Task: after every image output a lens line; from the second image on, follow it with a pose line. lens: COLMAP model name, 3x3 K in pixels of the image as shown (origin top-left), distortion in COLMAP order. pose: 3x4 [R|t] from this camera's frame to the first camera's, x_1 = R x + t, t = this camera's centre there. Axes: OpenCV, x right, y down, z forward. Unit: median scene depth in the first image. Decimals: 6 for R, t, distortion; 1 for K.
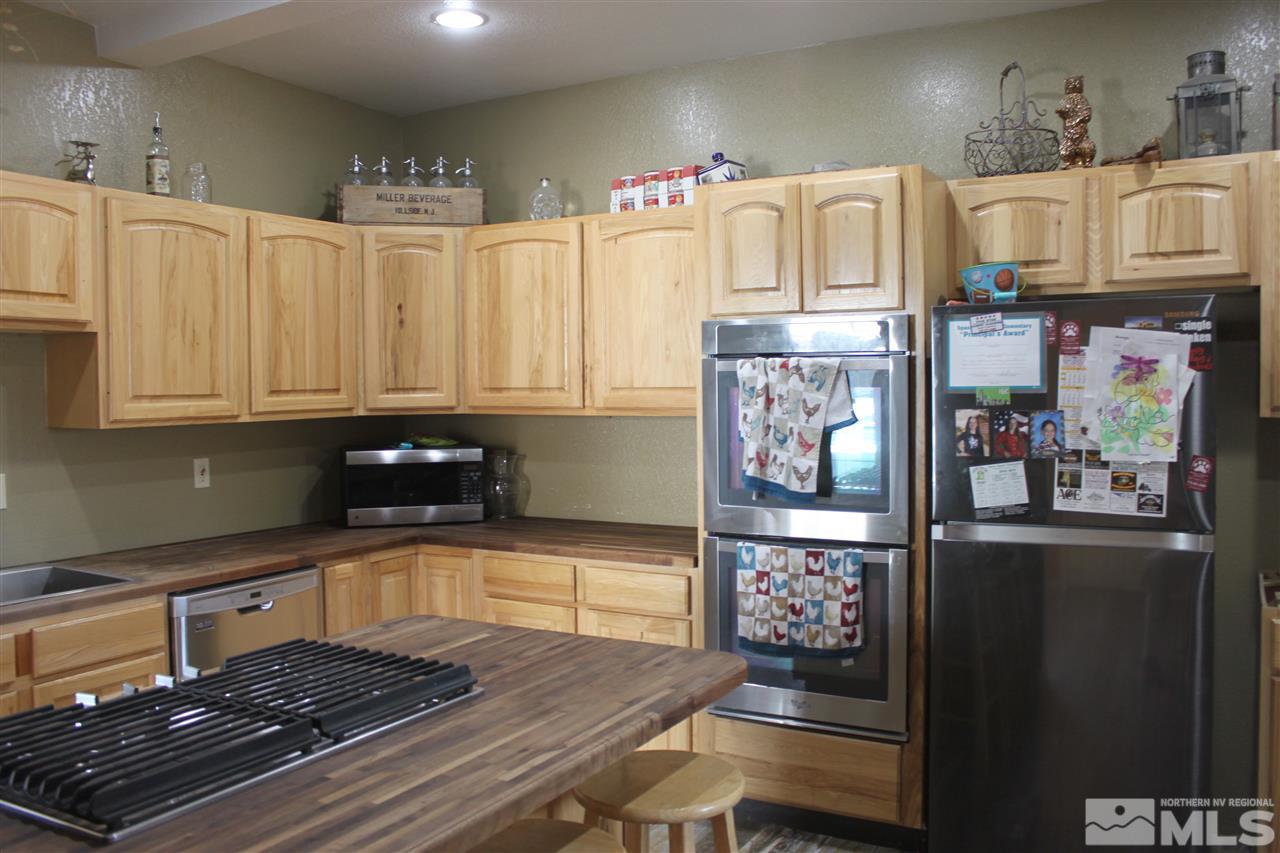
lens RADIAL K [[1087.5, 0, 655.1], [0, 1087.5, 420.0], [0, 0, 1]] dist [-0.162554, 0.157232]
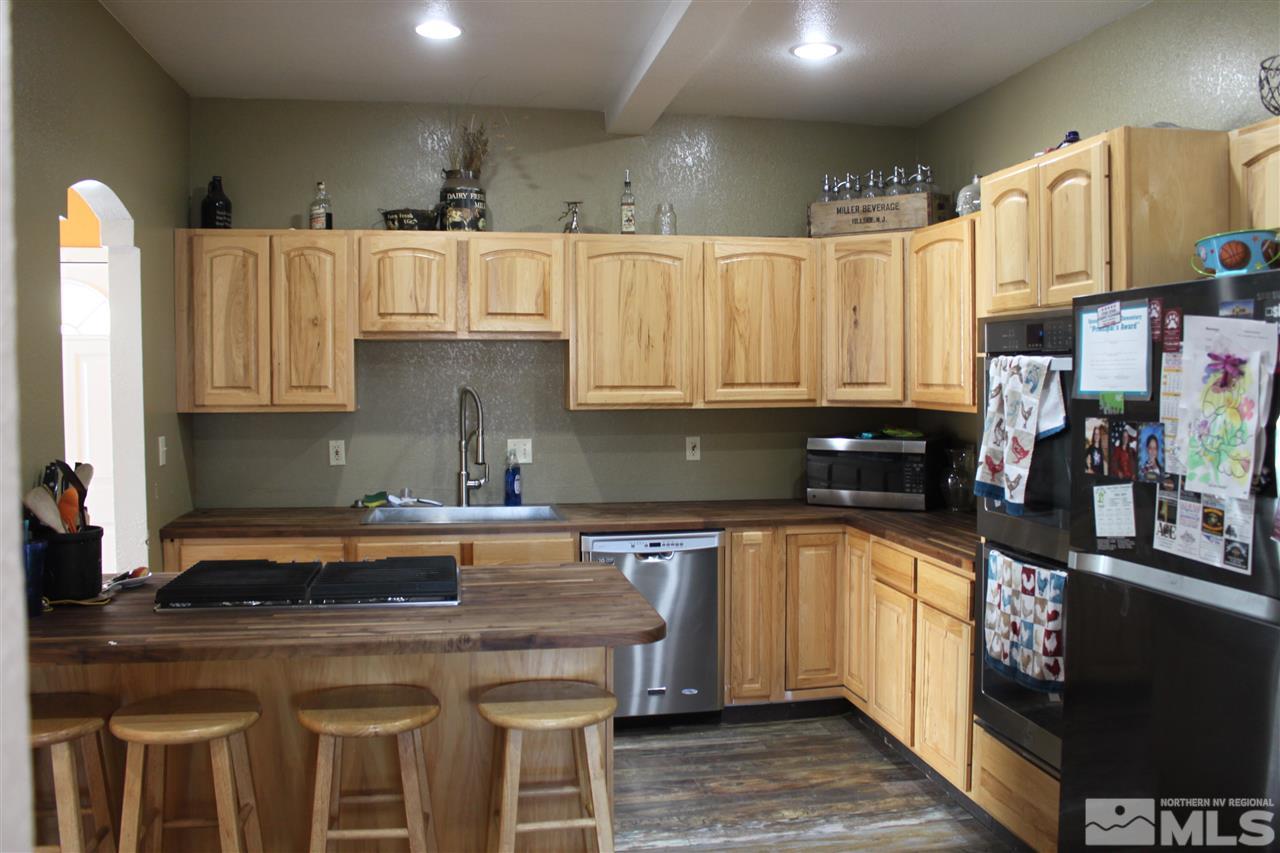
lens RADIAL K [[1087.5, 0, 655.1], [0, 1087.5, 420.0], [0, 0, 1]] dist [-0.162554, 0.157232]
pose [[0.634286, 0.038165, -0.772156, 0.640217], [-0.029610, 0.999247, 0.025066, -0.017070], [0.772531, 0.006964, 0.634939, 0.184151]]
